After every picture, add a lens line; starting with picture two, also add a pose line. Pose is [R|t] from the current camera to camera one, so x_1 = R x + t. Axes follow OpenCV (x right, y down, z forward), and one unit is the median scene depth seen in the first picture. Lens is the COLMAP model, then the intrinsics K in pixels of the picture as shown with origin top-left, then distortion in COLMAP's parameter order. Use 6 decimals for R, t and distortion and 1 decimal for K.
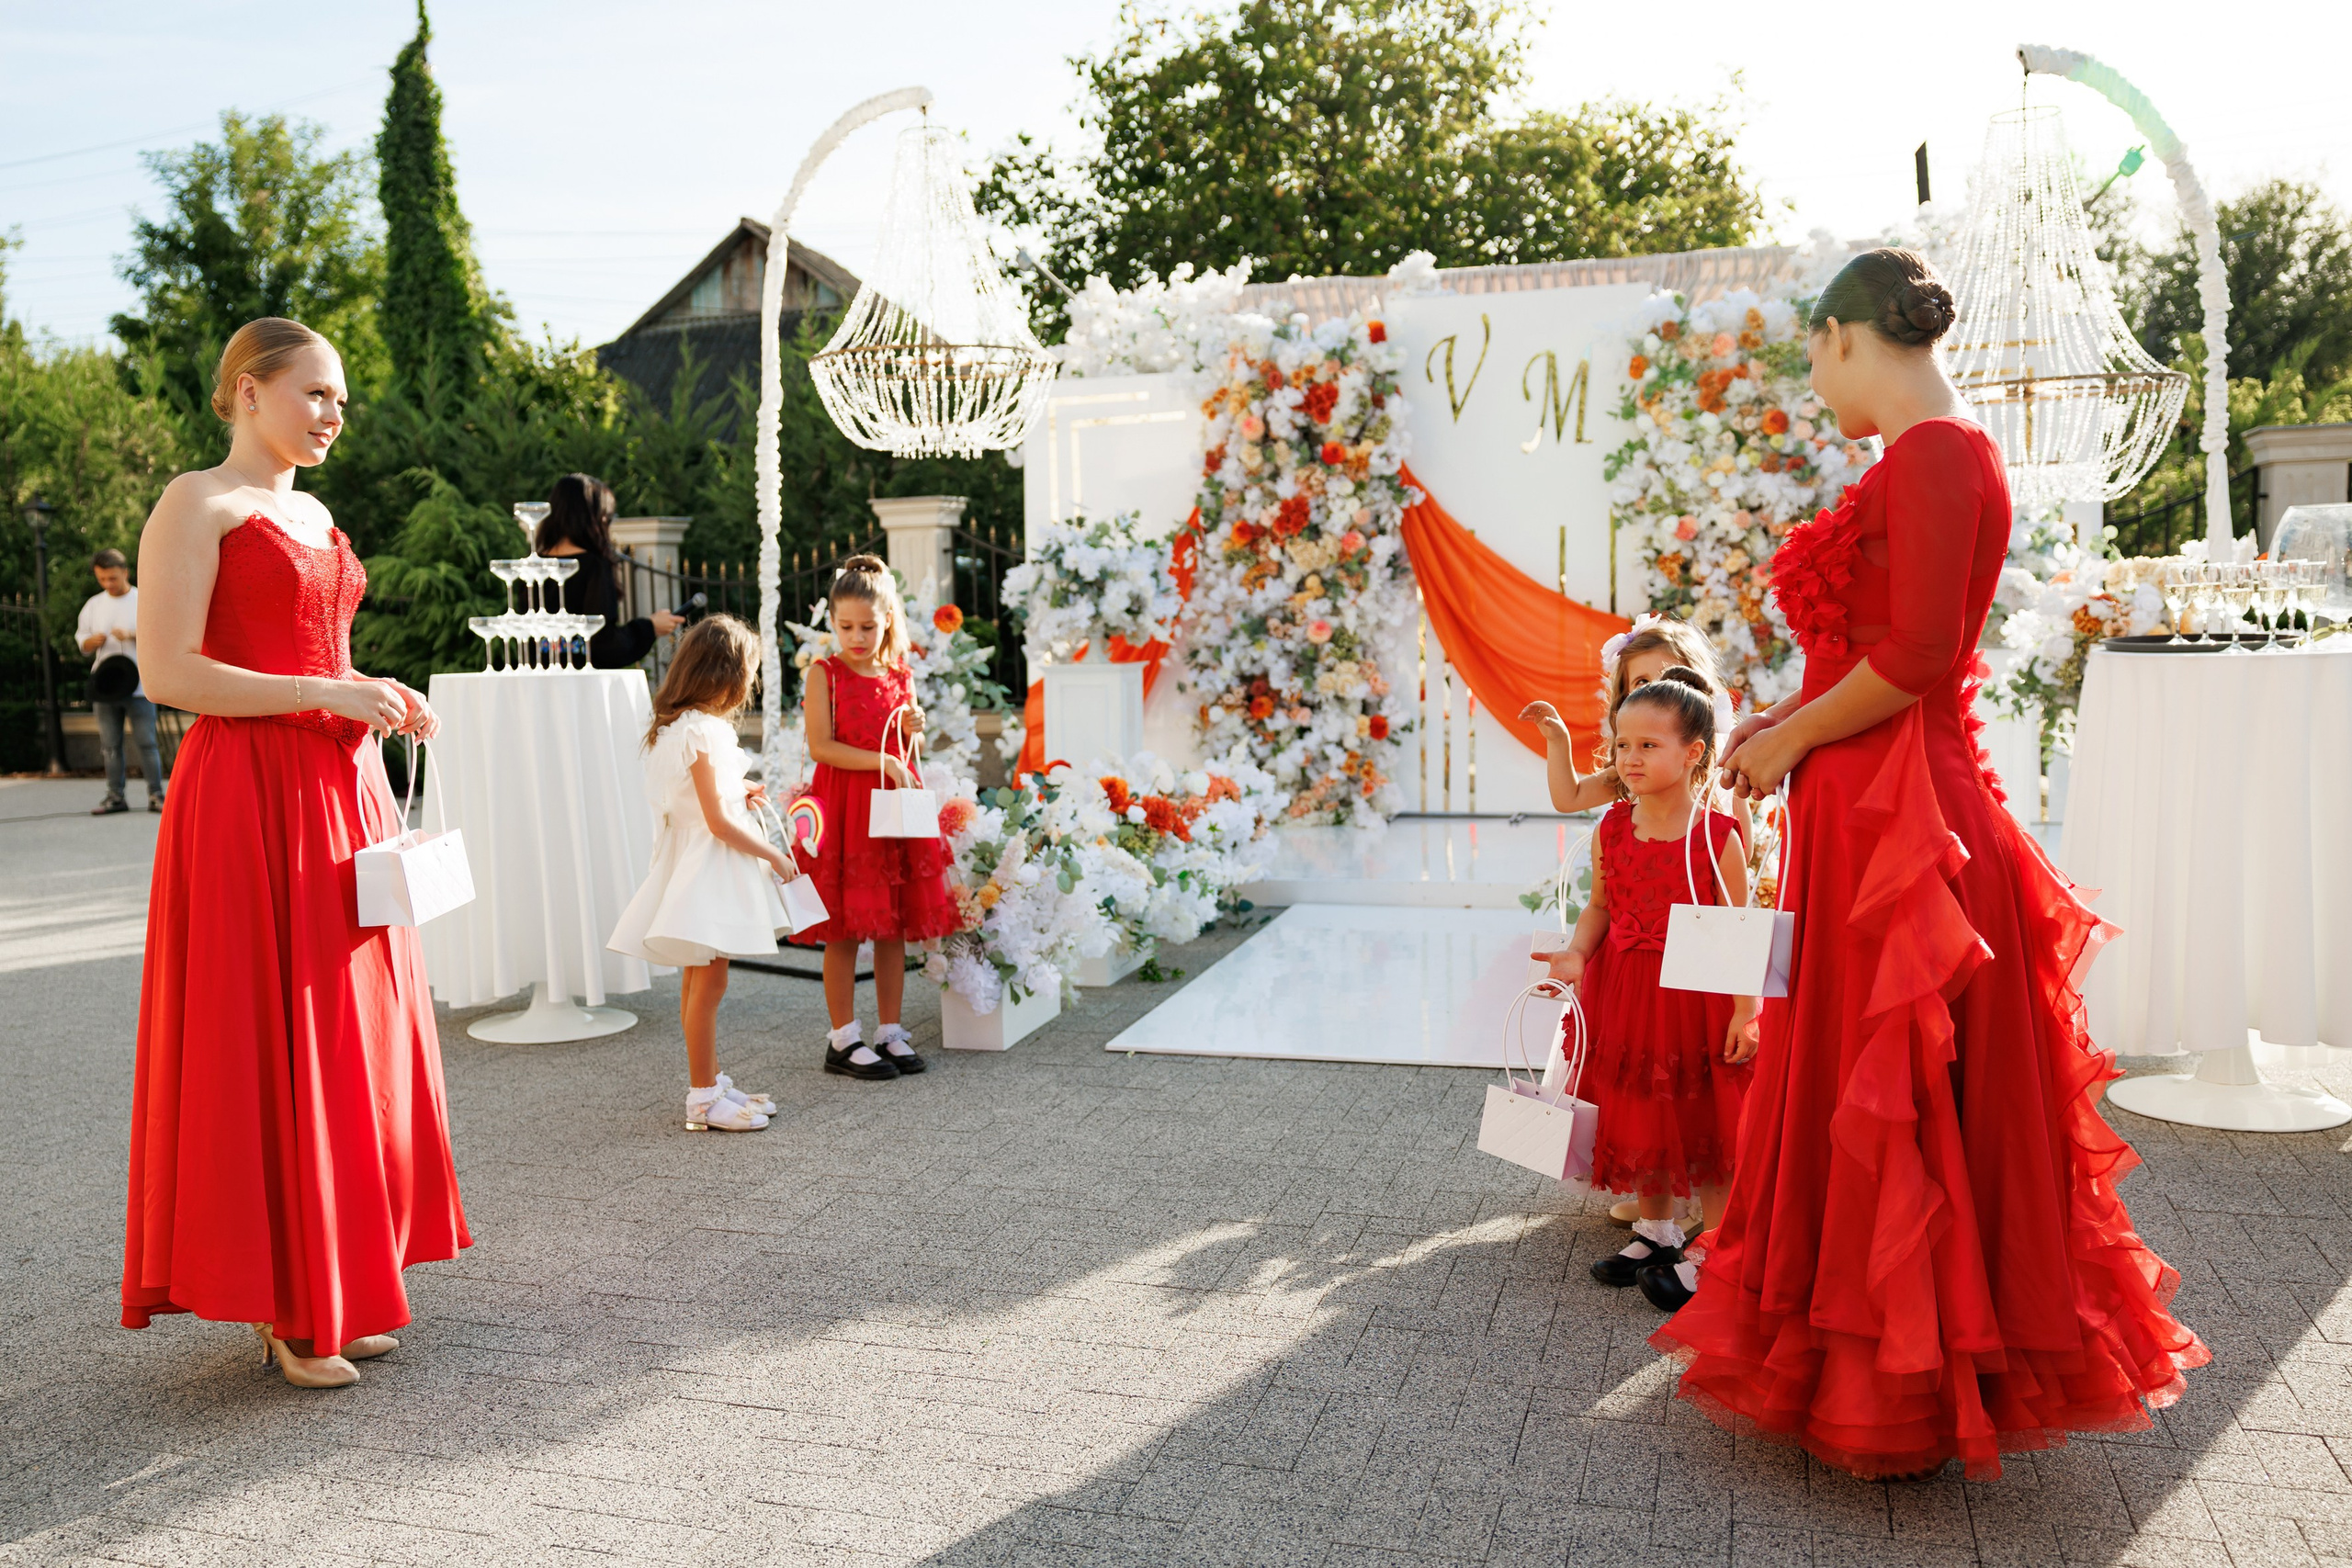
lens RADIAL K [[2016.6, 0, 1129.3], [0, 2016.6, 789.6], [0, 0, 1]] dist [0.033879, 0.003576]
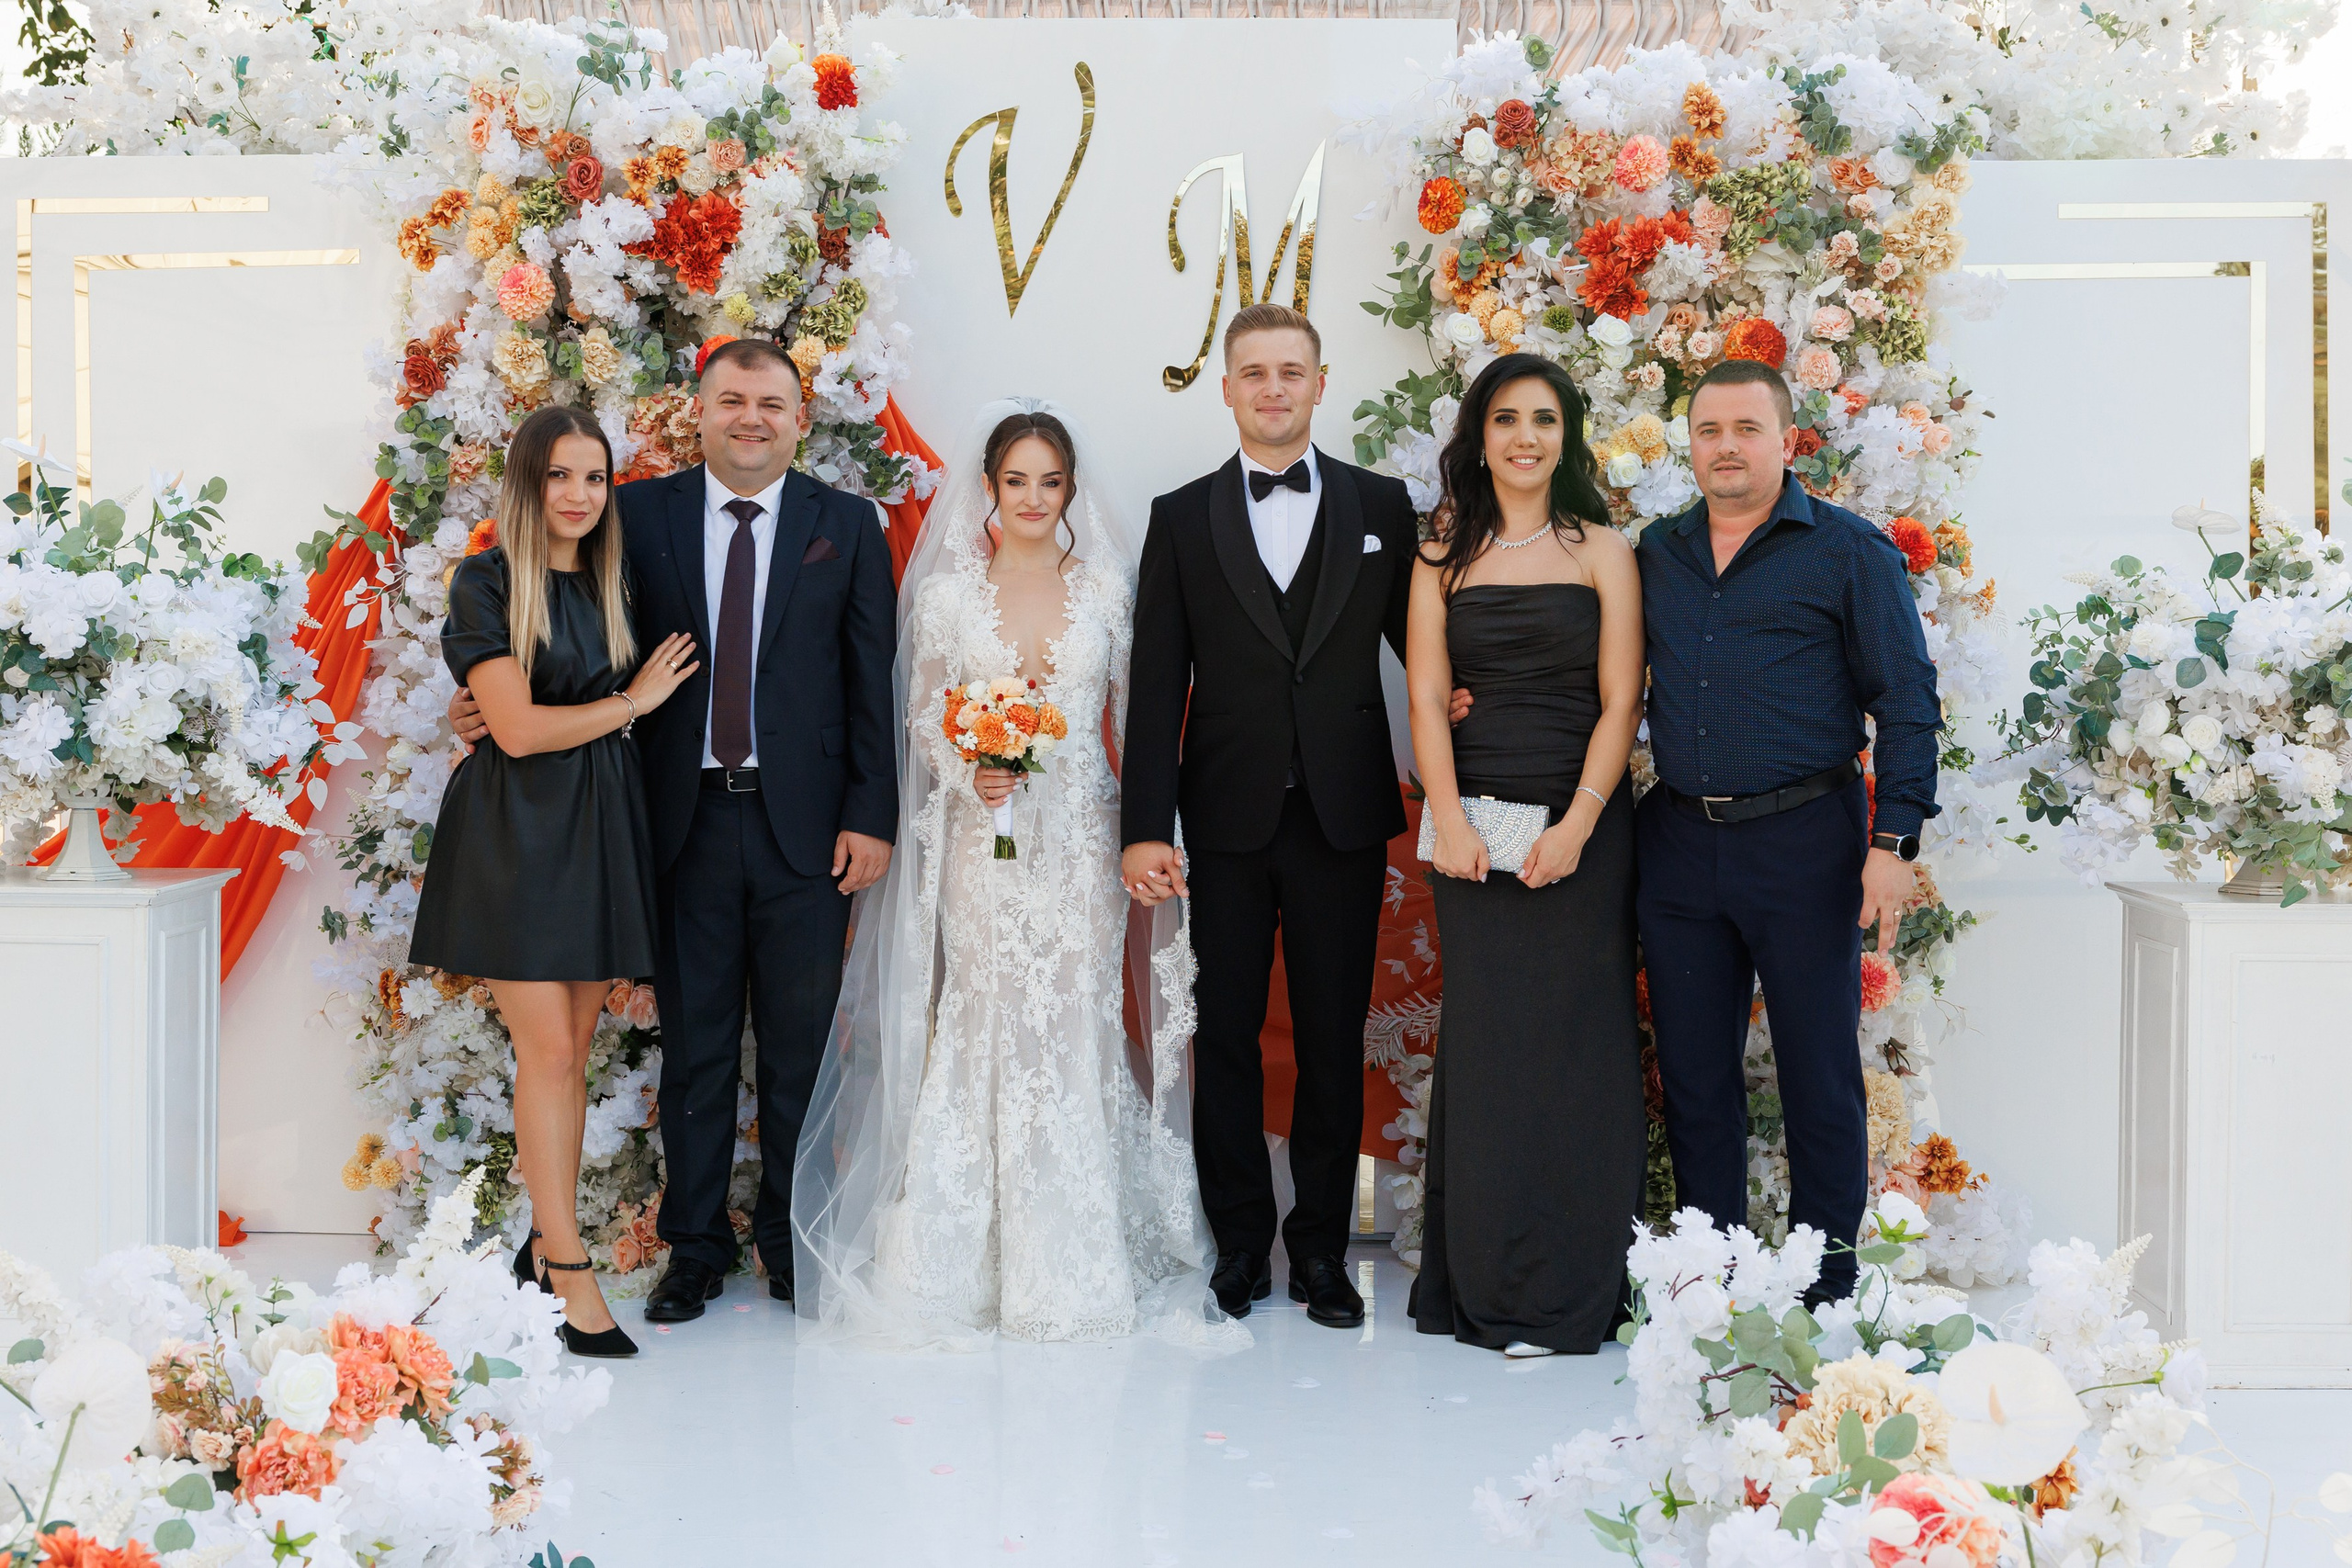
lens RADIAL K [[2834.9, 0, 1161.8], [0, 2834.9, 762.9], [0, 0, 1]] dist [-0.023178, 0.054779]
pose [[0.961766, 0.020577, 0.273098, 0.030924], [-0.005412, 0.998407, -0.056169, -0.053953], [-0.273818, 0.052544, 0.960345, 0.428573]]
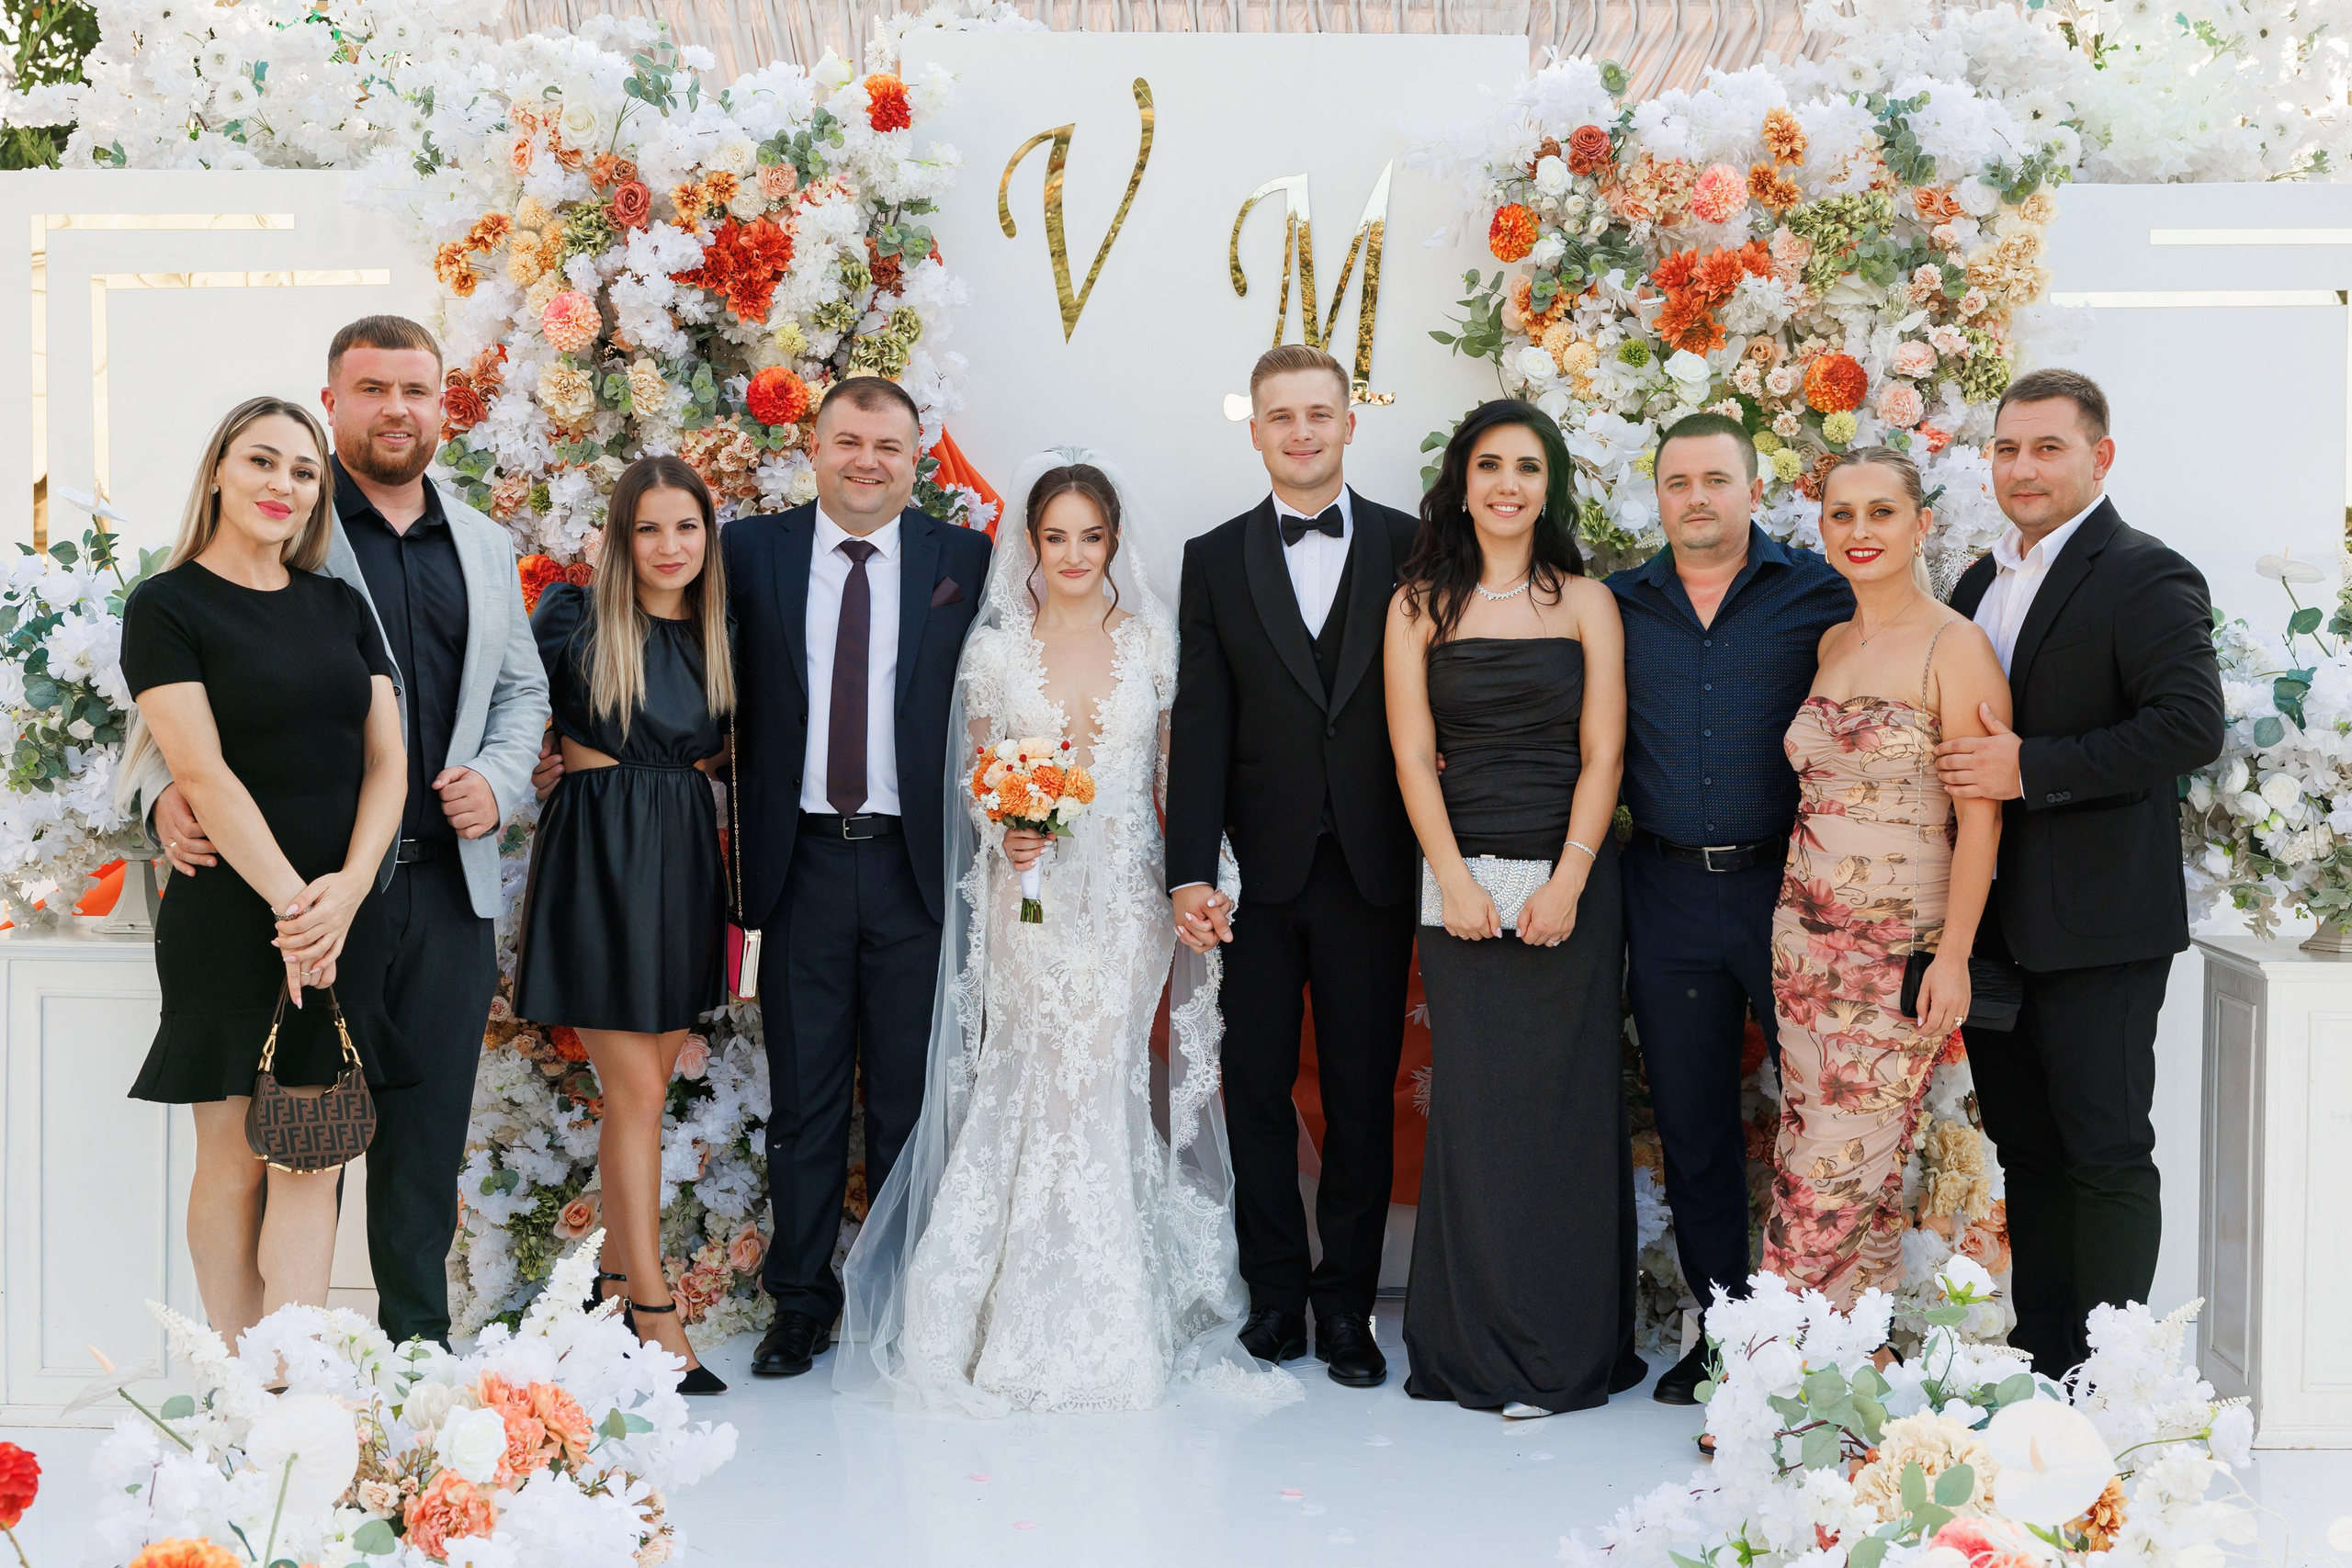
lens RADIAL K [[3287.9, 0, 1176.0], [0, 3287.9, 784.0], [0, 0, 1]] dist [0.007211, -0.025065]
pose [[0.959700, 0.018260, 0.280433, -0.003818], [-0.007154, 0.999151, -0.040574, -0.064428], [-0.280936, 0.036932, 0.959016, 0.359481]]
